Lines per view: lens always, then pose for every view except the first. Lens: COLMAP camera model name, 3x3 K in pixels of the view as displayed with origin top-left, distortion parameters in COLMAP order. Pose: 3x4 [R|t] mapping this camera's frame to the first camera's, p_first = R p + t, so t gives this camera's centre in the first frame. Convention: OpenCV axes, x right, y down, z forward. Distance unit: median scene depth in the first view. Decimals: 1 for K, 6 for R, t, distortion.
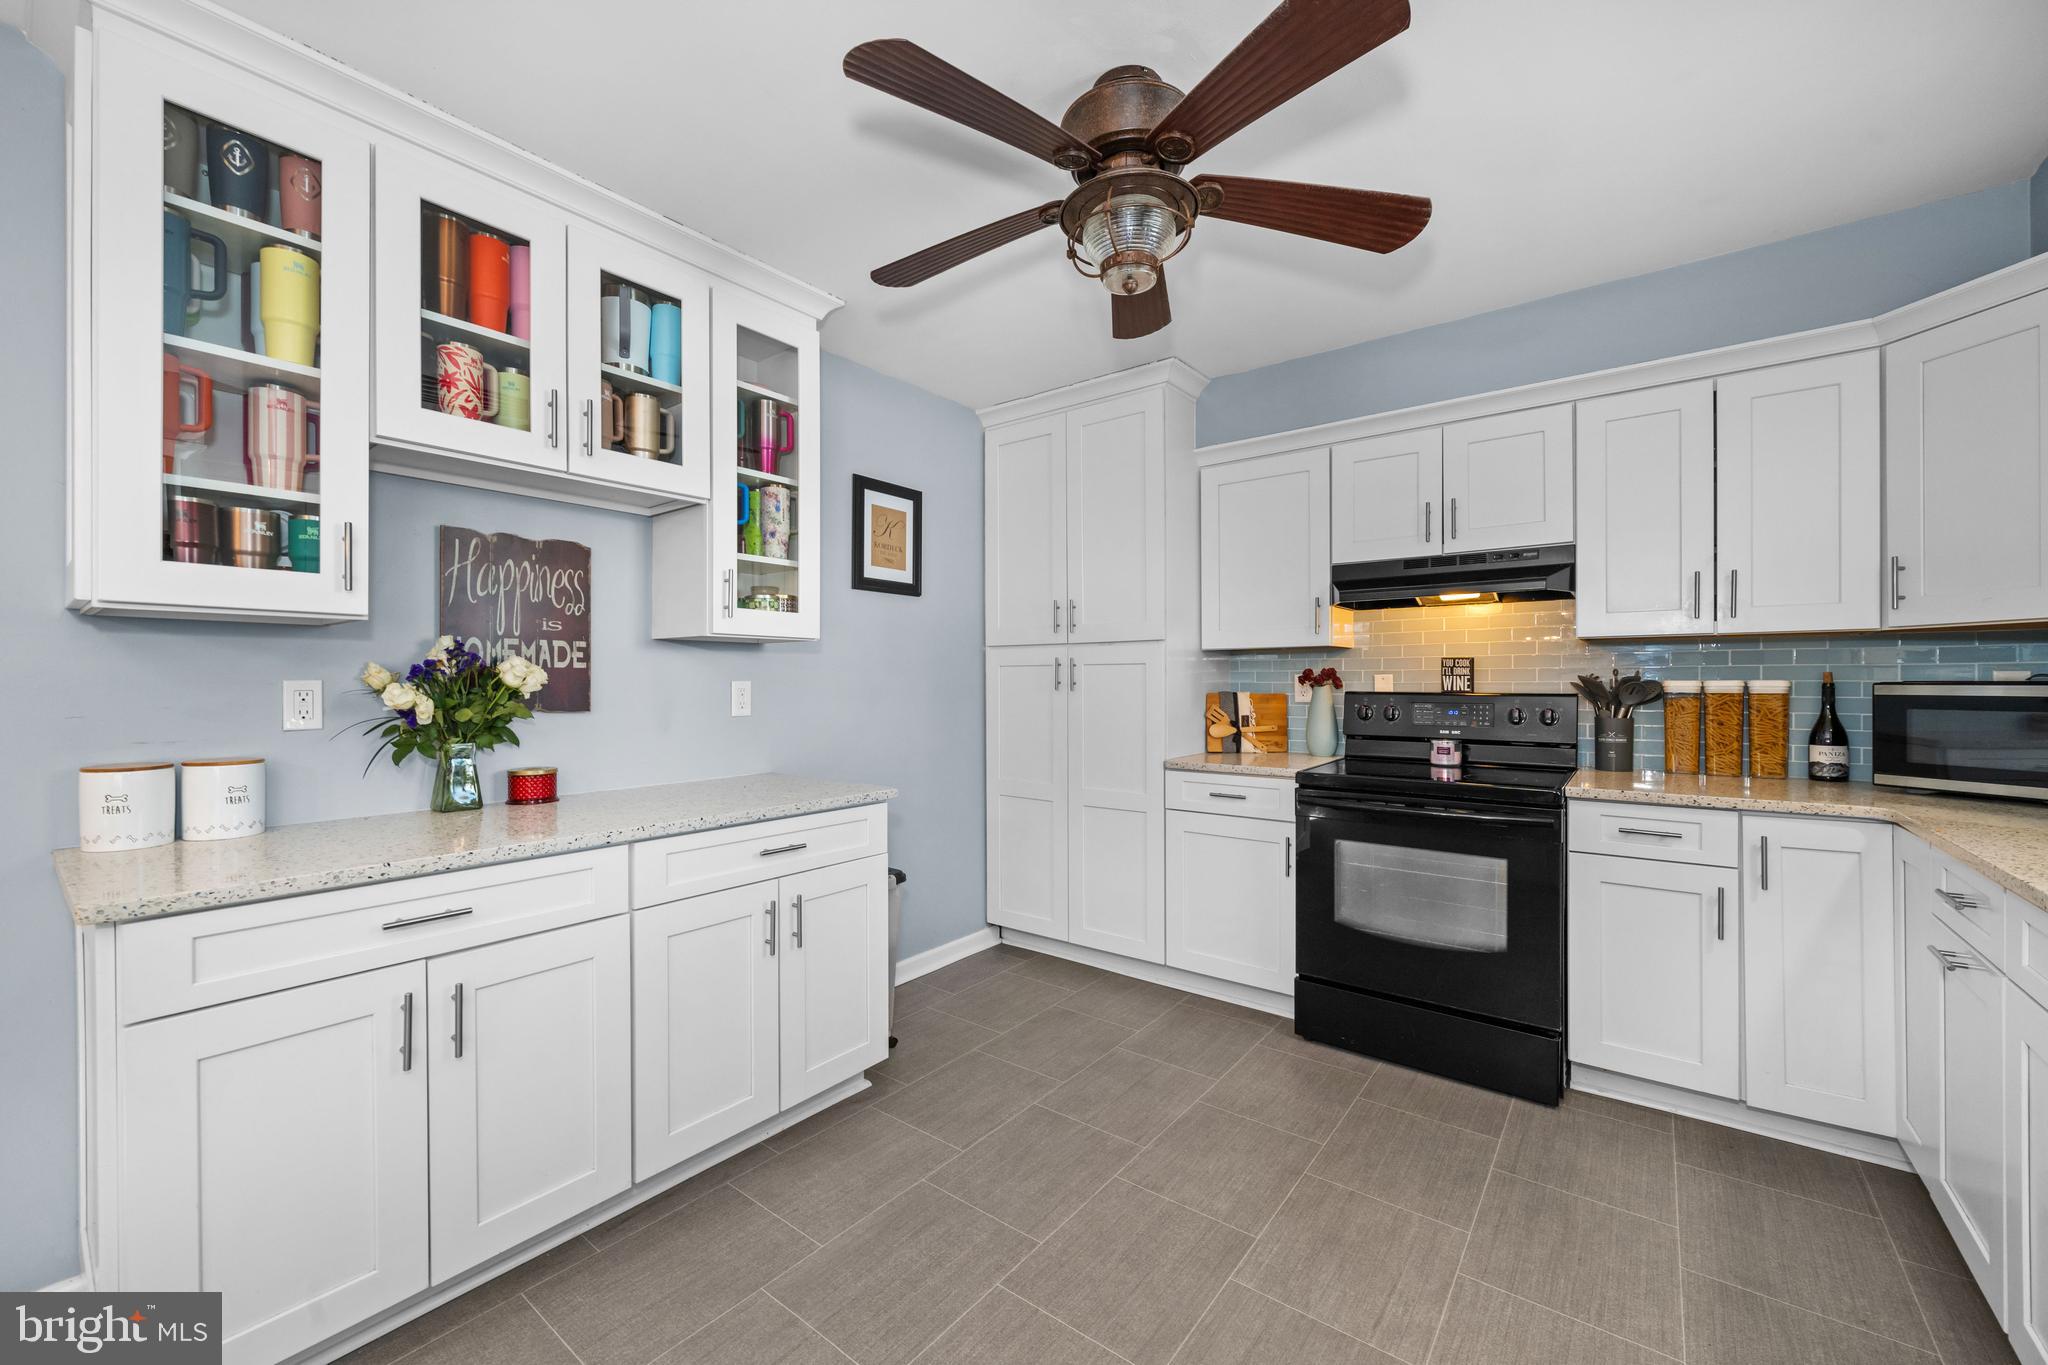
lens RADIAL K [[728.2, 0, 1127.1], [0, 728.2, 684.2], [0, 0, 1]] dist [-0.000583, -0.000065]
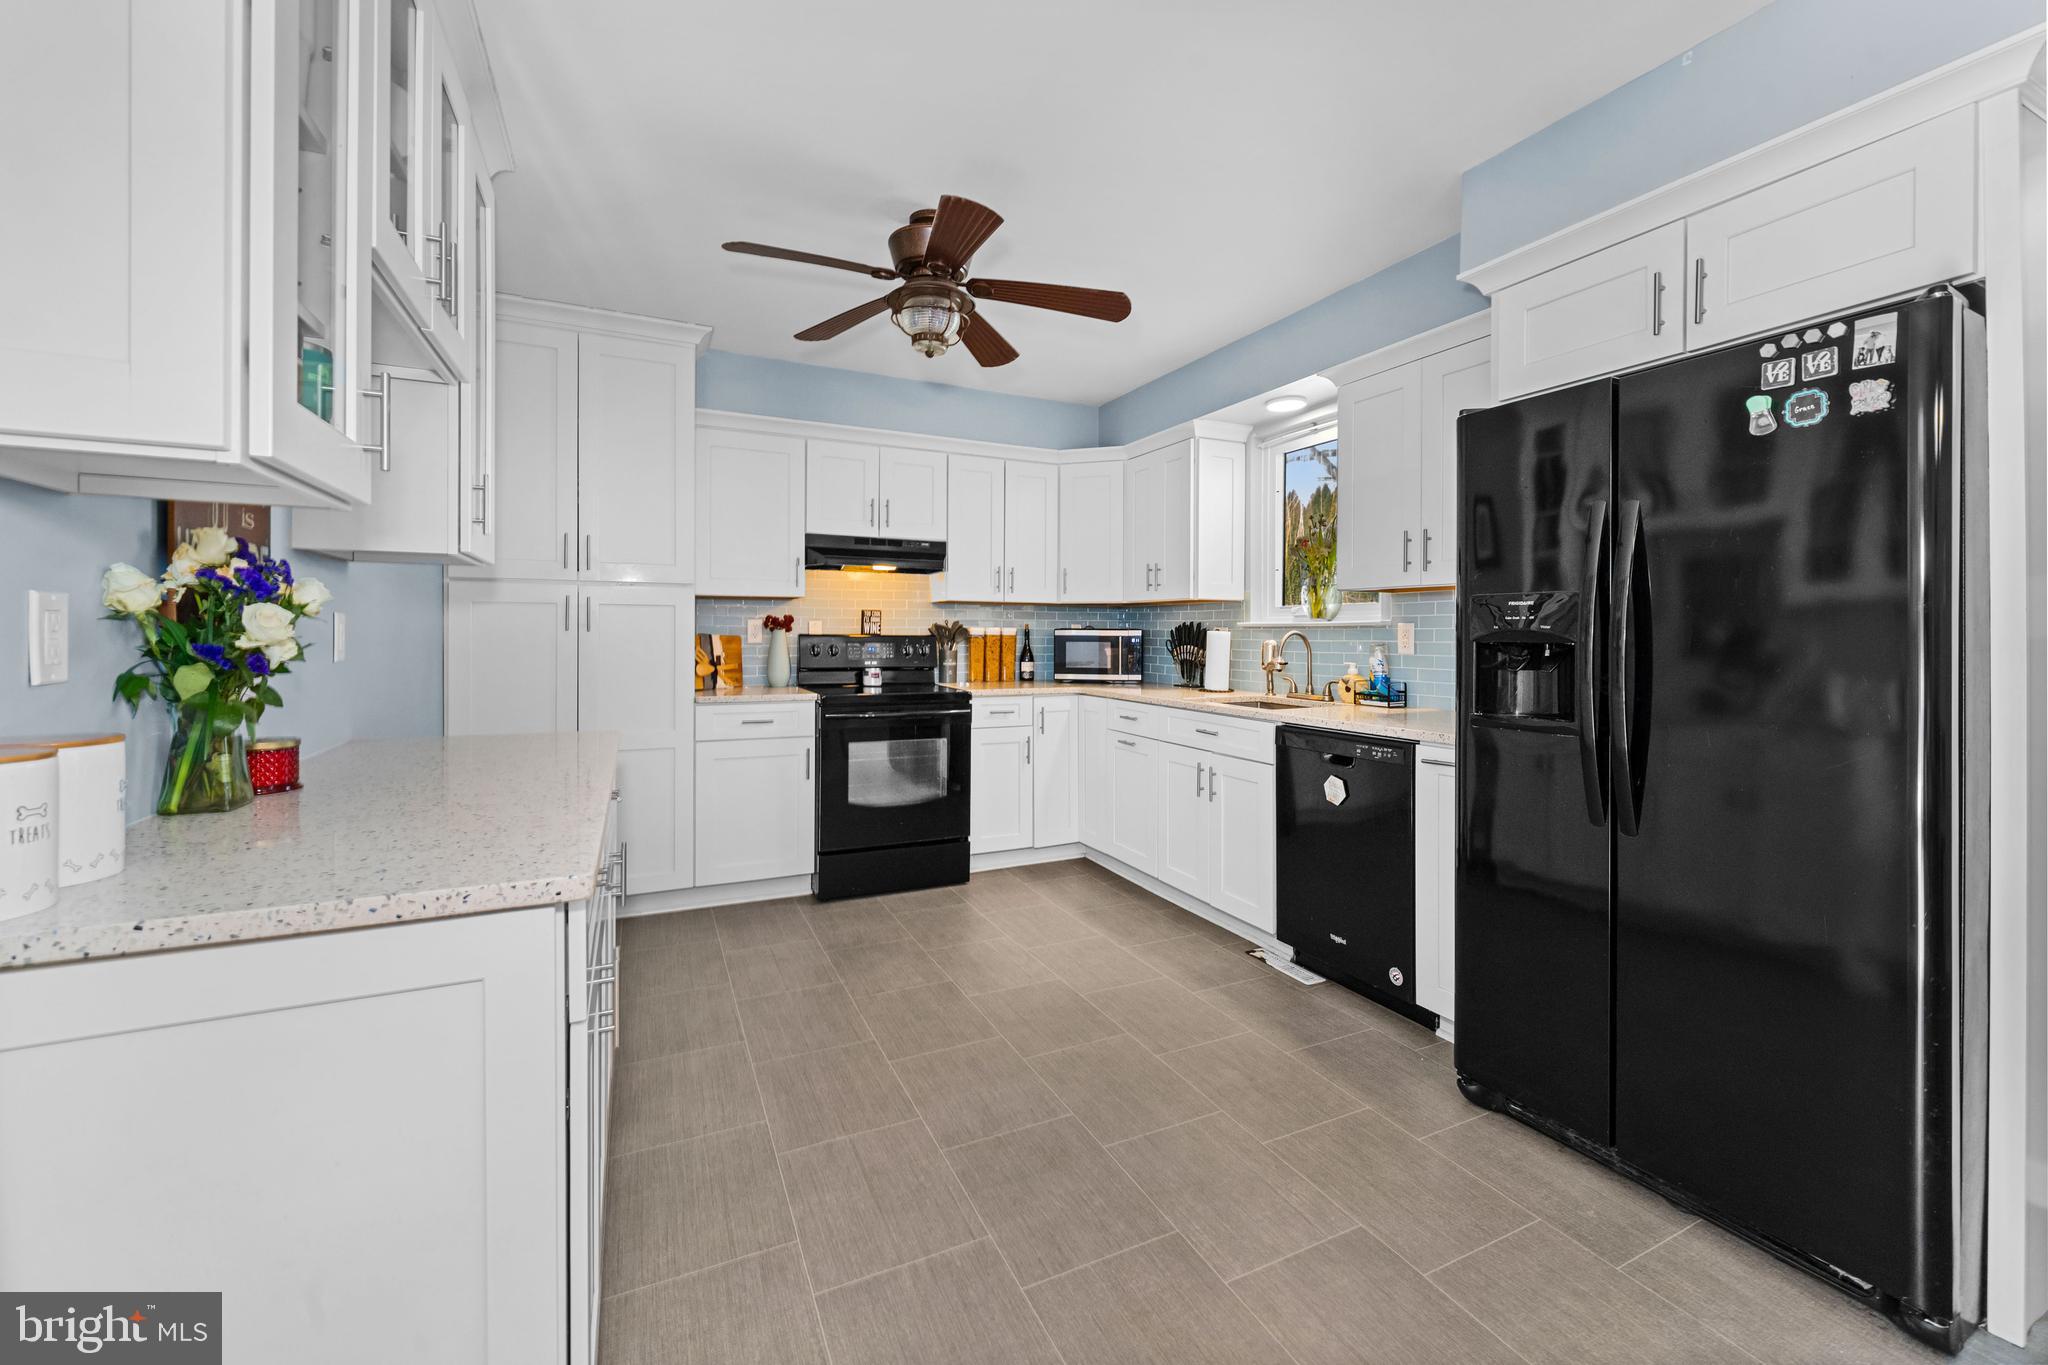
lens RADIAL K [[783.3, 0, 942.9], [0, 783.3, 641.3], [0, 0, 1]] dist [0.000527, 0.000016]
pose [[0.530855, -0.003560, 0.847455, -0.894002], [-0.001636, 0.999985, 0.005225, 0.018927], [-0.847461, -0.004160, 0.530841, 0.091717]]
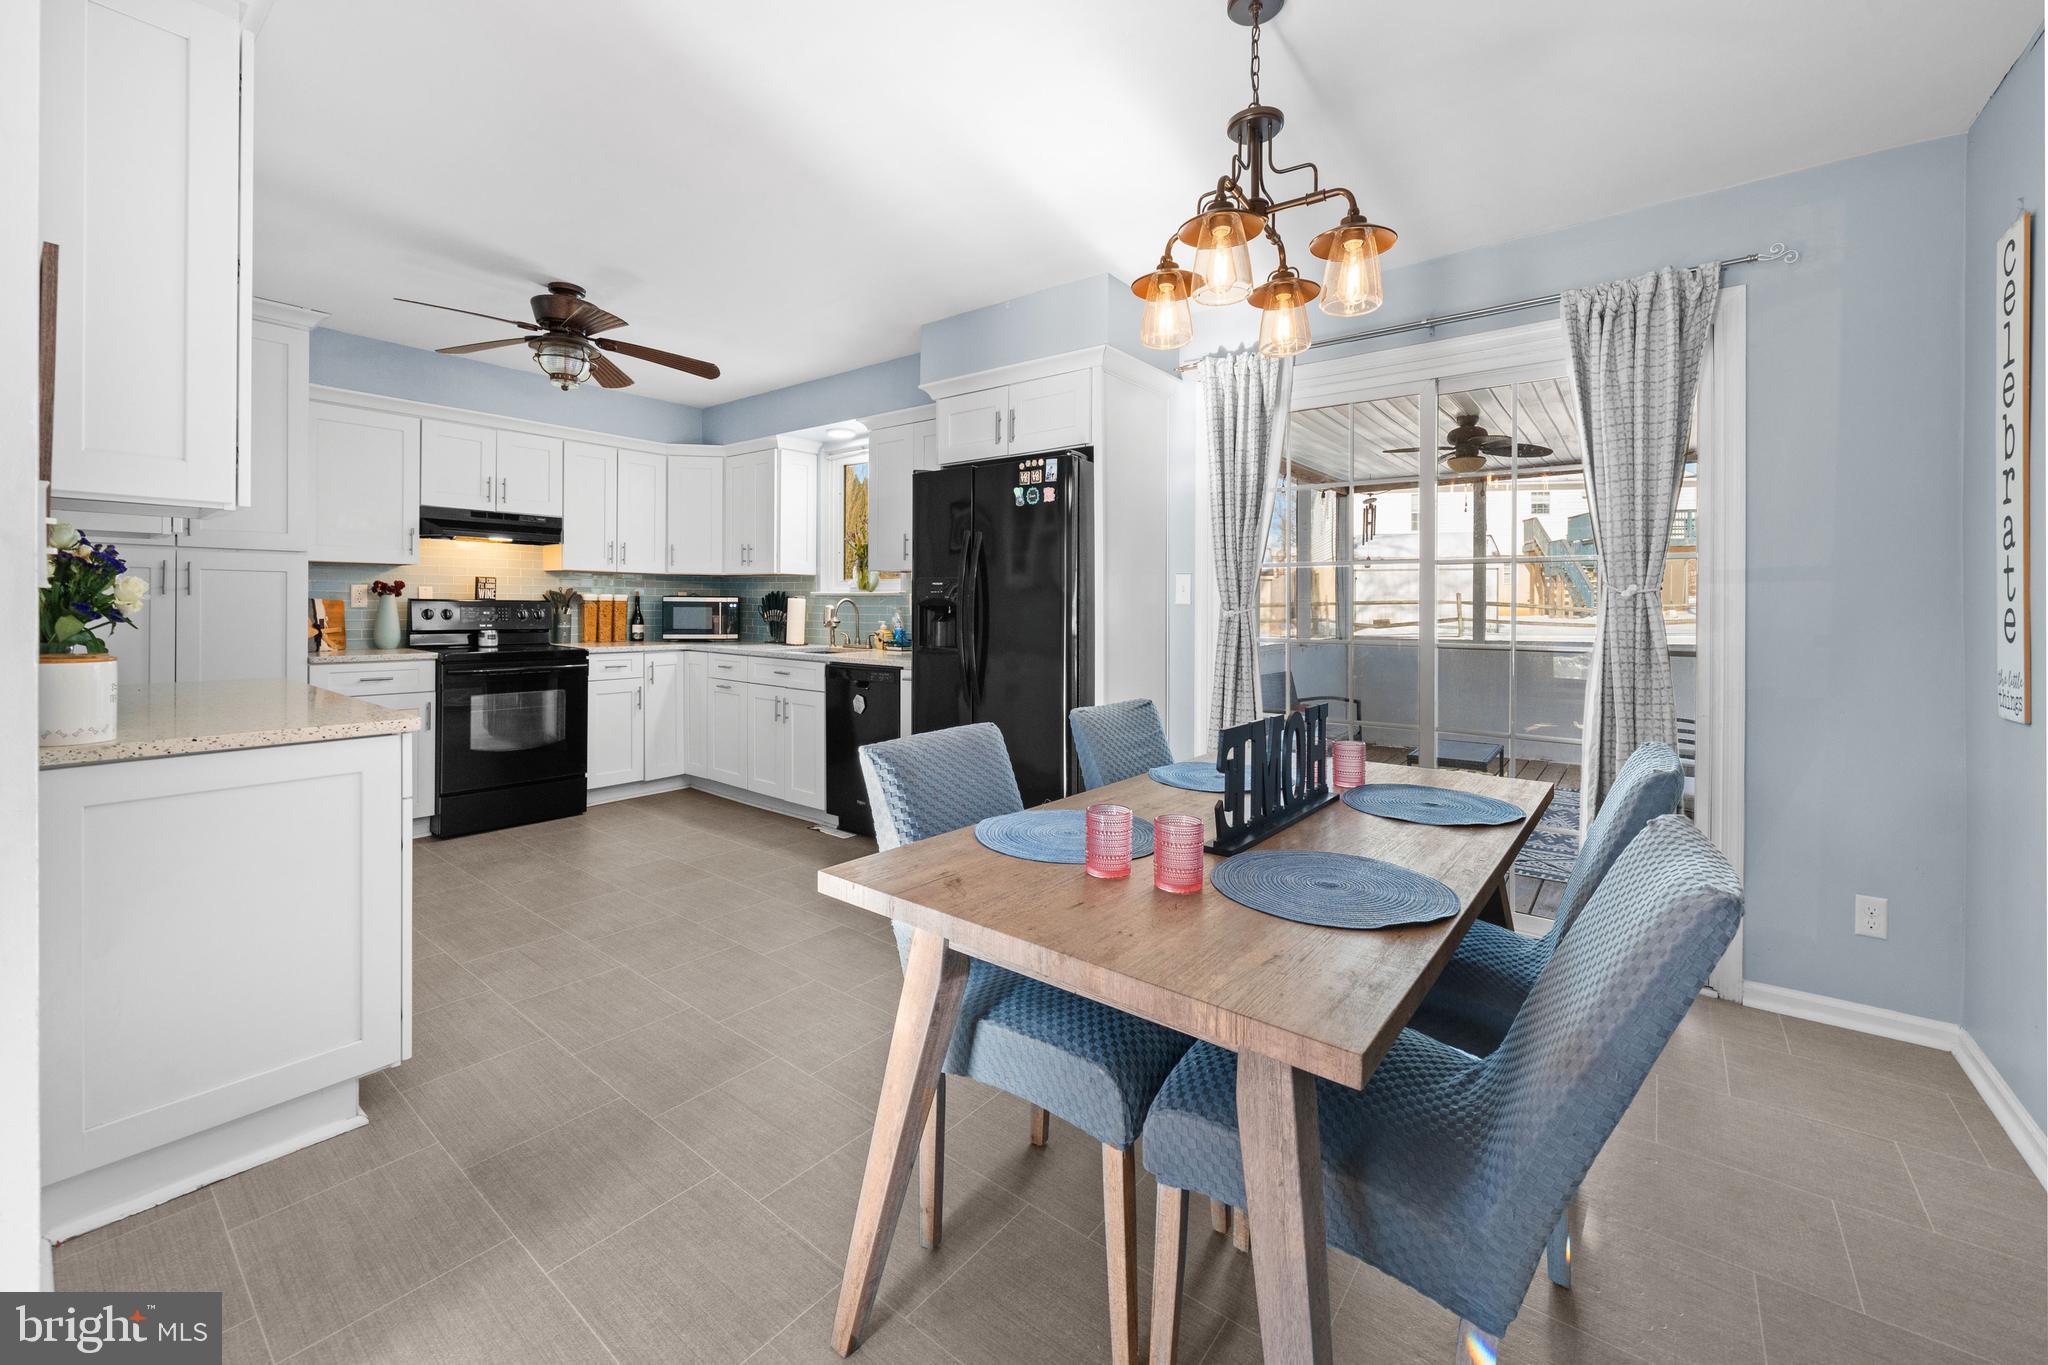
lens RADIAL K [[818.4, 0, 958.5], [0, 818.4, 610.2], [0, 0, 1]] dist [0.000126, -0.000052]
pose [[0.068839, -0.005196, 0.997614, -1.413925], [-0.003981, 0.999977, 0.005483, 0.023623], [-0.997620, -0.004349, 0.068817, -0.132253]]
